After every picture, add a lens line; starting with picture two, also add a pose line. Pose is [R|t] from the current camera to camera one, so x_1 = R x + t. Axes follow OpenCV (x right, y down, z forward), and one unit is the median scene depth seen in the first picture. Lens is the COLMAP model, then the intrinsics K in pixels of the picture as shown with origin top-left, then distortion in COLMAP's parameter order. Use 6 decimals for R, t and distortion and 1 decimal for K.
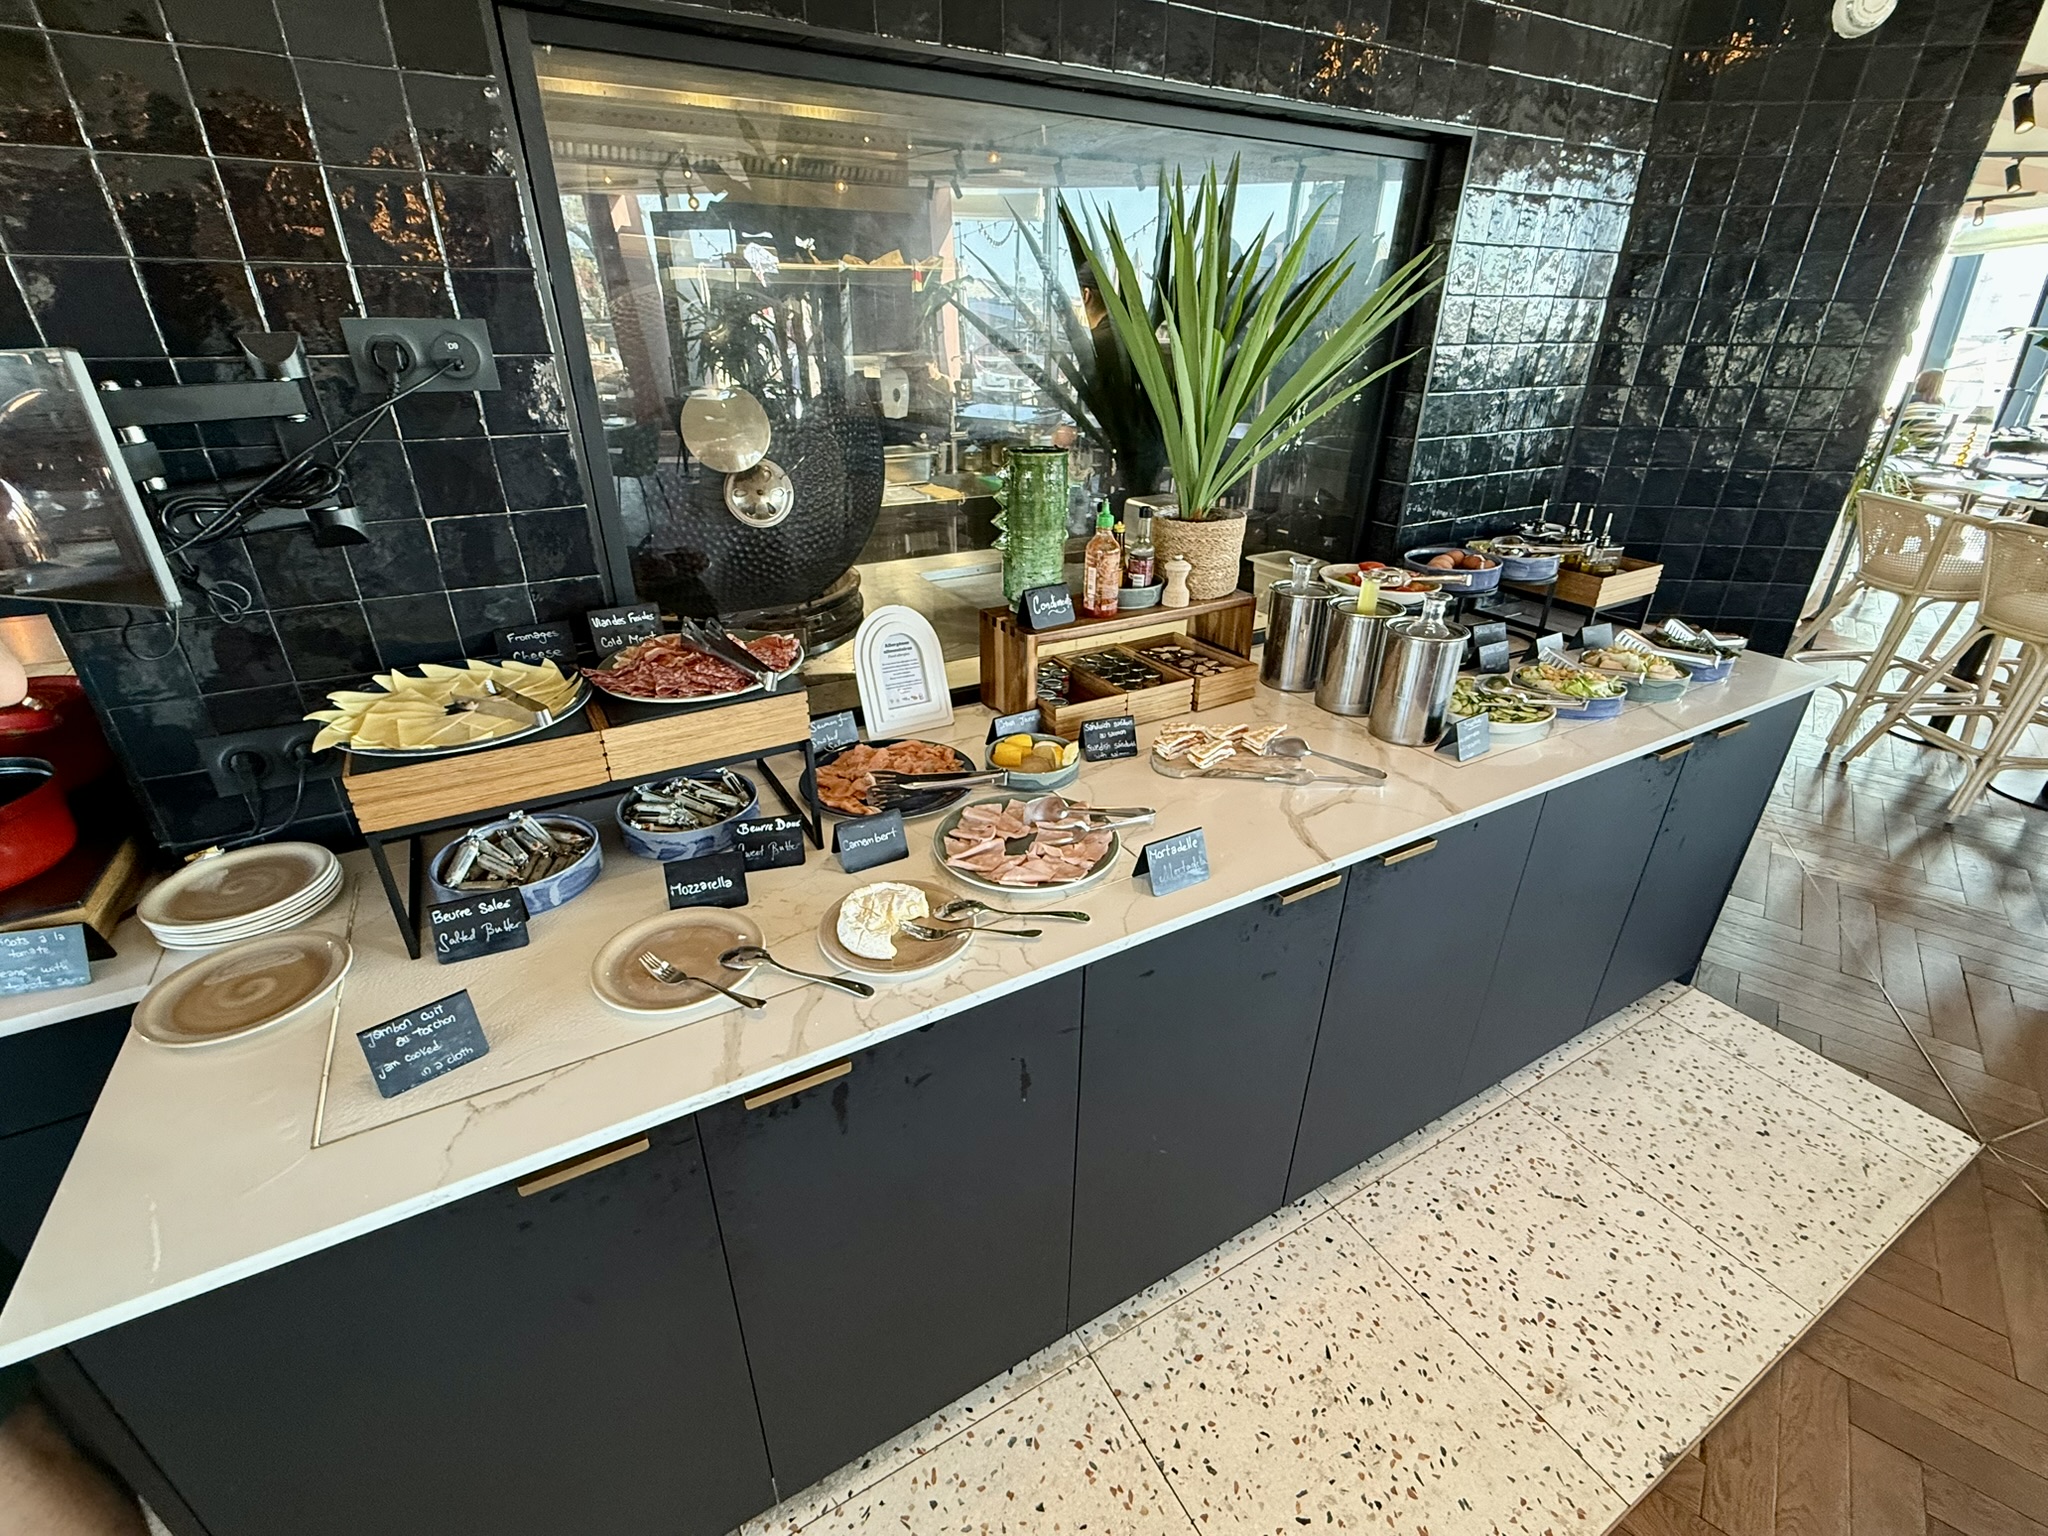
lens RADIAL K [[898.6, 0, 1024.0], [0, 898.6, 768.0], [0, 0, 1]] dist [-0.000888, -0.000060]
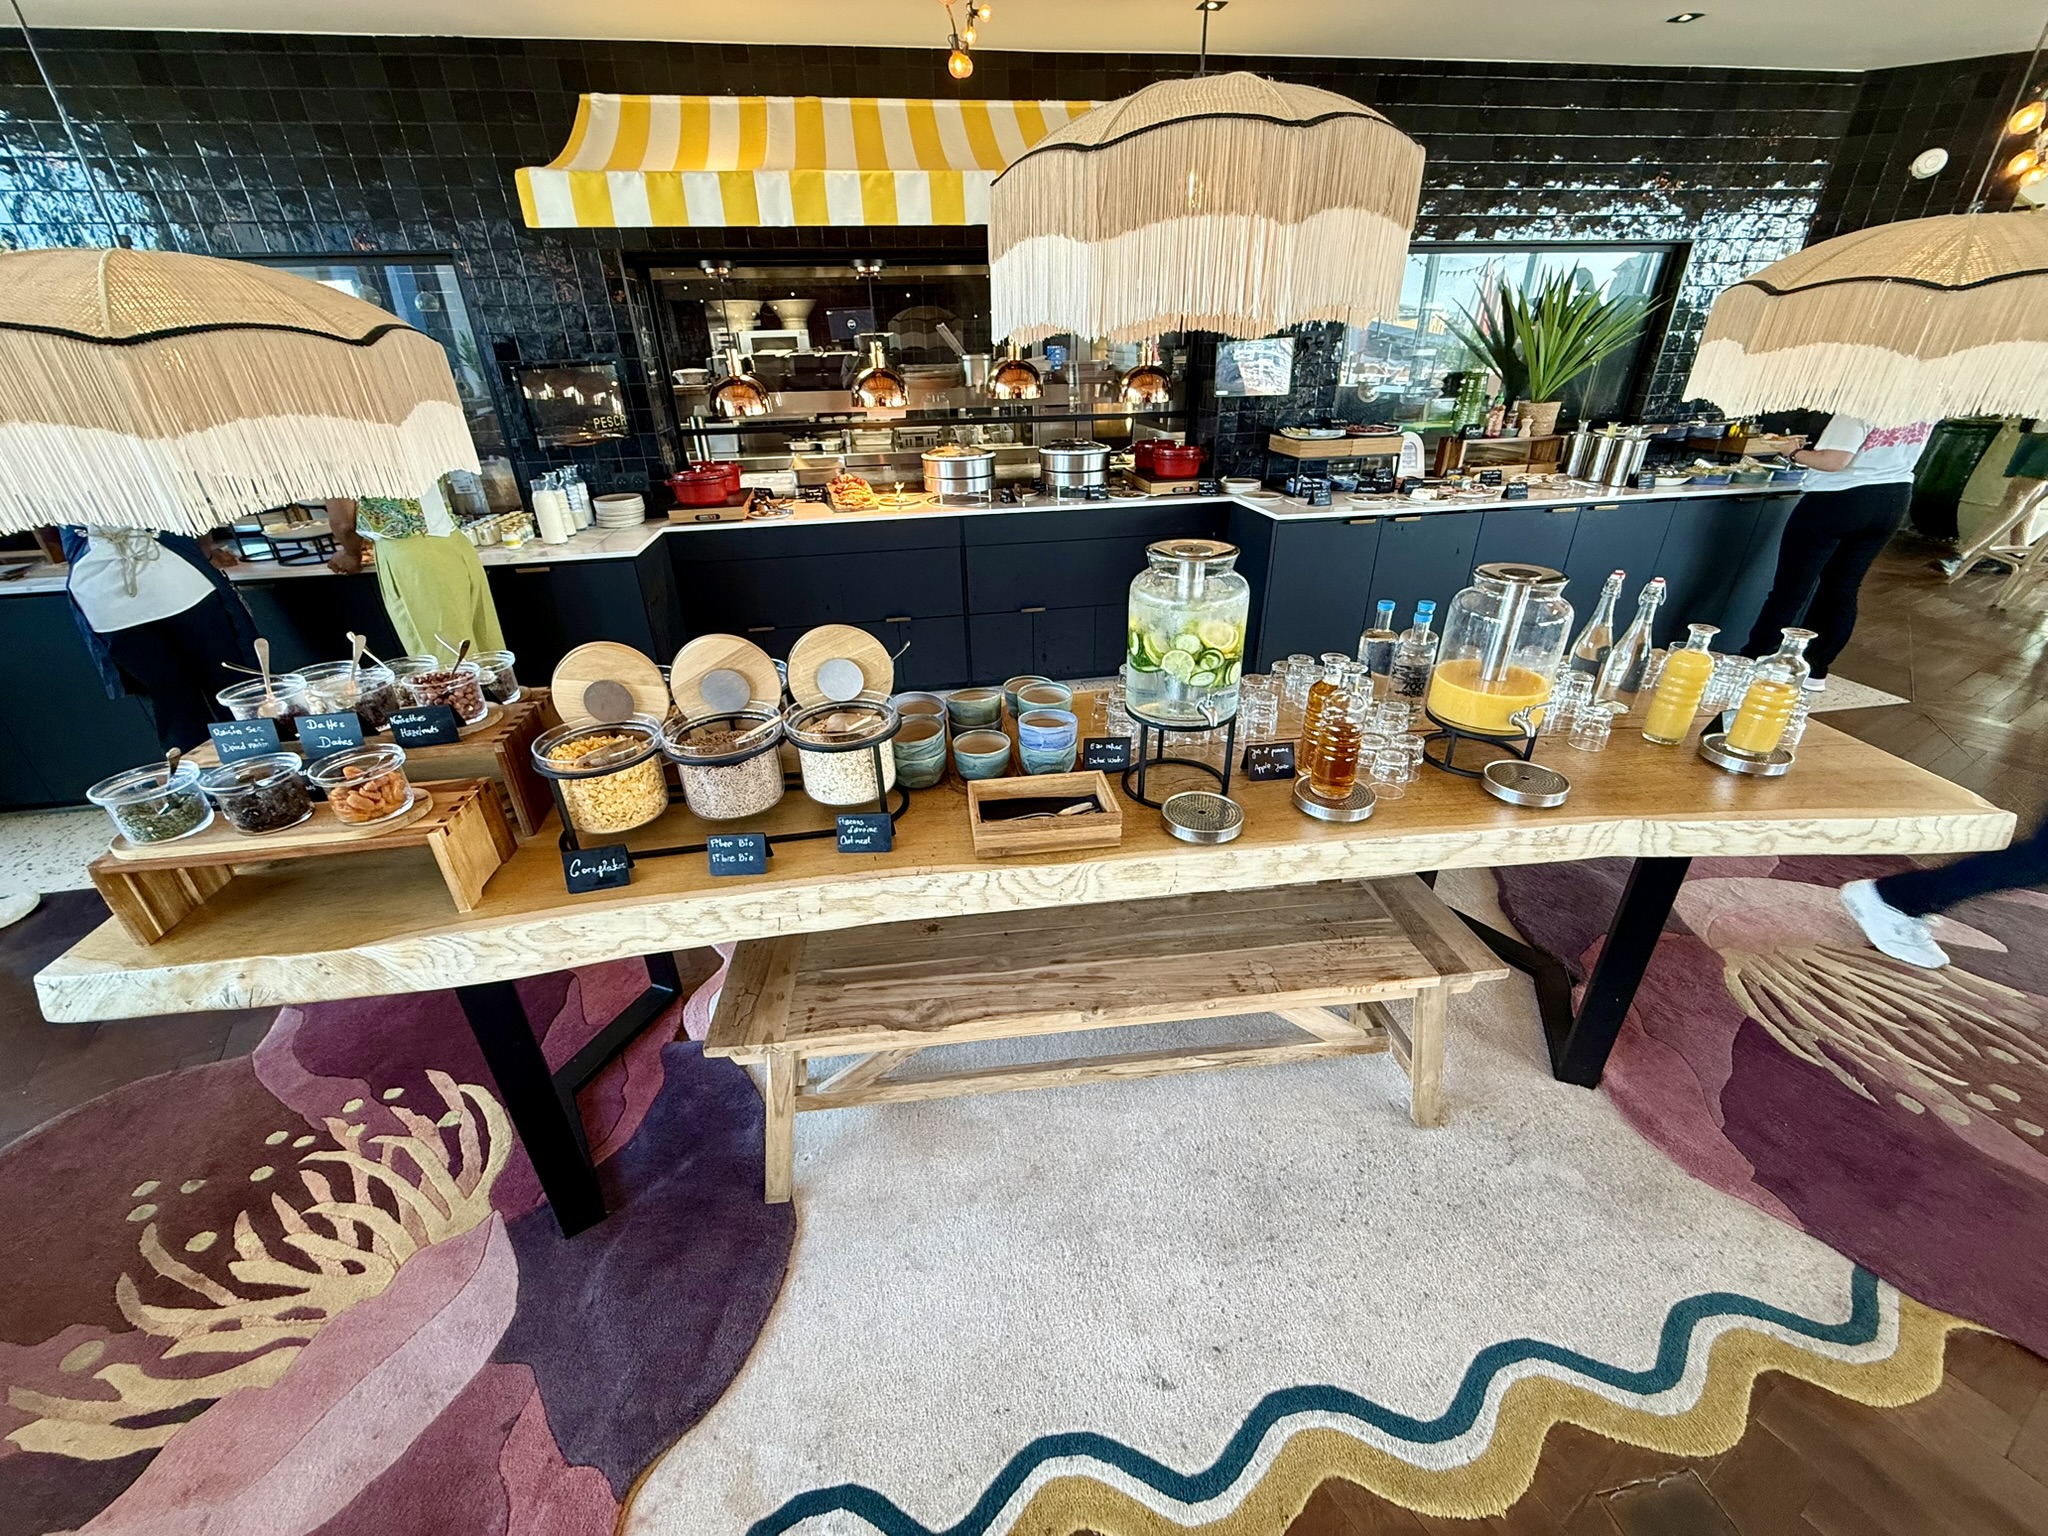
lens RADIAL K [[810.2, 0, 1024.0], [0, 810.2, 768.0], [0, 0, 1]] dist [0.001260, 0.000123]
pose [[0.938679, 0.135733, -0.316950, -0.322326], [-0.131063, 0.990716, 0.036115, 0.893734], [0.318910, 0.007640, 0.947754, -1.718414]]
